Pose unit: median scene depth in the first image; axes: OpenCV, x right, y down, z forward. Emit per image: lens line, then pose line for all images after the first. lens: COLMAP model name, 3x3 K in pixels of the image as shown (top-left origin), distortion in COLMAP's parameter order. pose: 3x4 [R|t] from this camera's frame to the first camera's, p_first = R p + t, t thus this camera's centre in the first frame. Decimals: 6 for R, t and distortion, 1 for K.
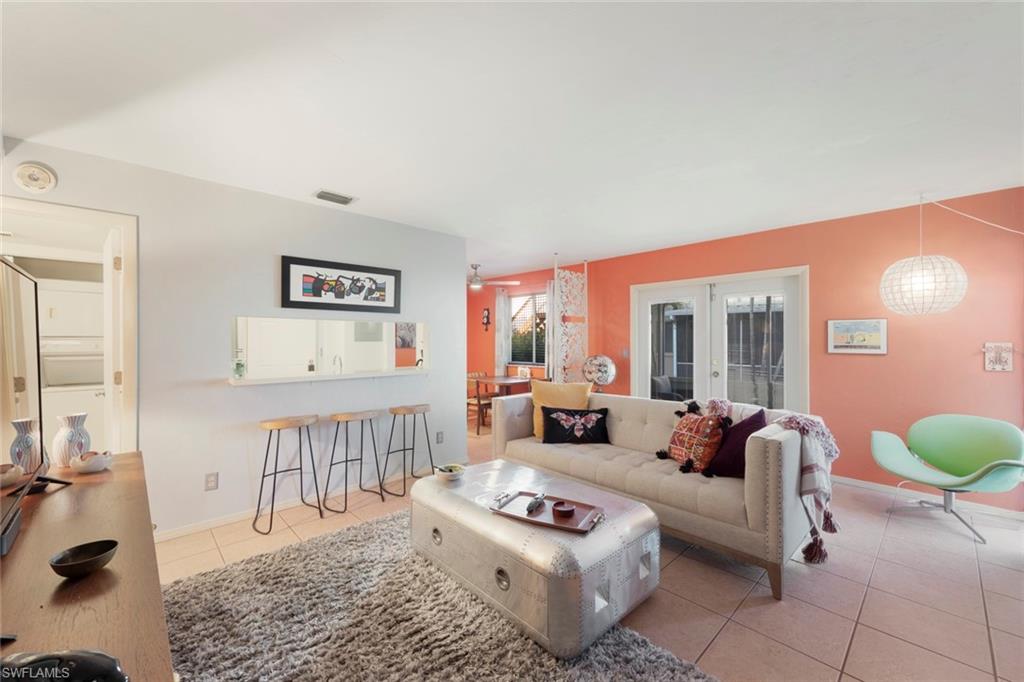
lens RADIAL K [[405.4, 0, 498.9], [0, 405.4, 348.5], [0, 0, 1]] dist [0.004086, 0.000662]
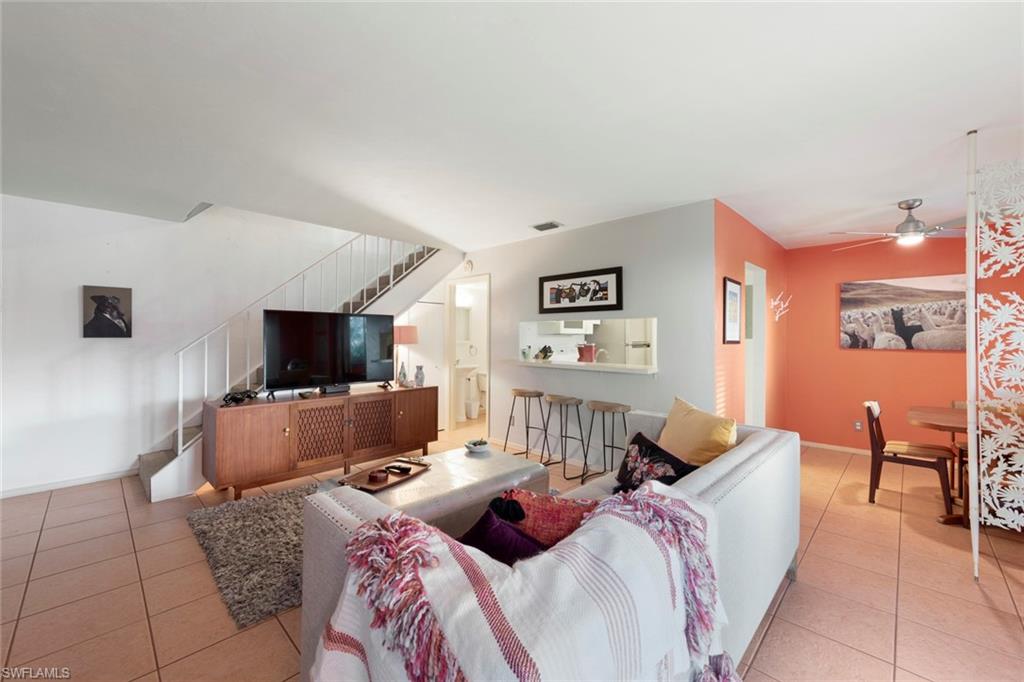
lens RADIAL K [[405.4, 0, 514.8], [0, 405.4, 338.8], [0, 0, 1]] dist [0.004086, 0.000662]
pose [[0.063757, 0.009531, -0.997920, 0.782080], [-0.022583, 0.999712, 0.008105, -0.020415], [0.997710, 0.022019, 0.063954, 0.734798]]
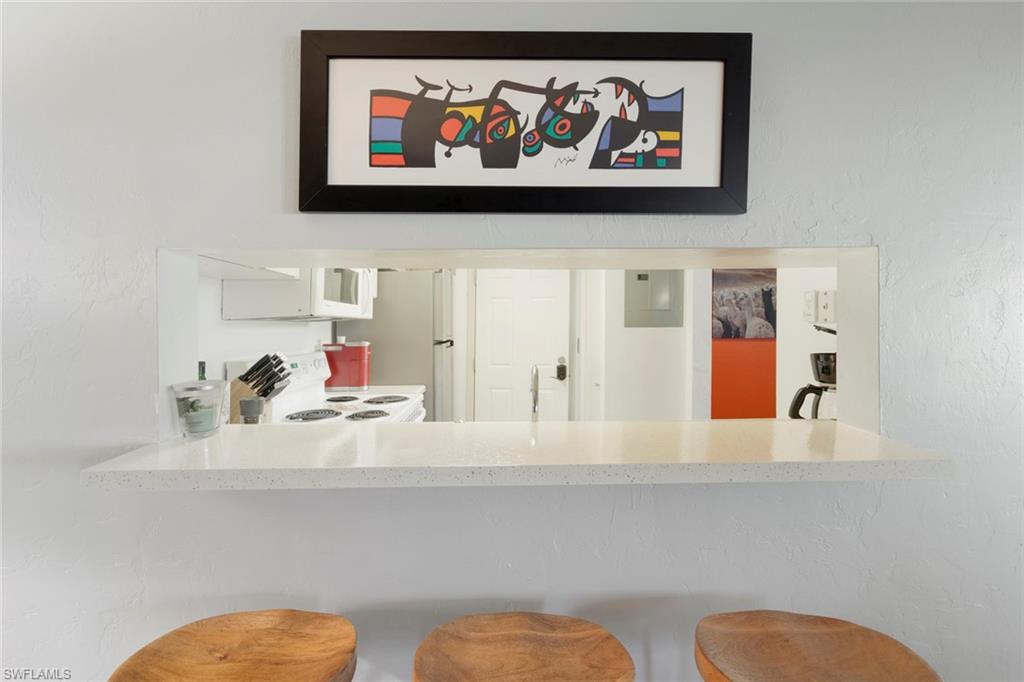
lens RADIAL K [[405.4, 0, 503.3], [0, 405.4, 318.6], [0, 0, 1]] dist [0.004086, 0.000662]
pose [[0.758054, -0.014357, -0.652034, -0.212301], [-0.009580, 0.999405, -0.033143, -0.014342], [0.652121, 0.031370, 0.757465, 0.781045]]
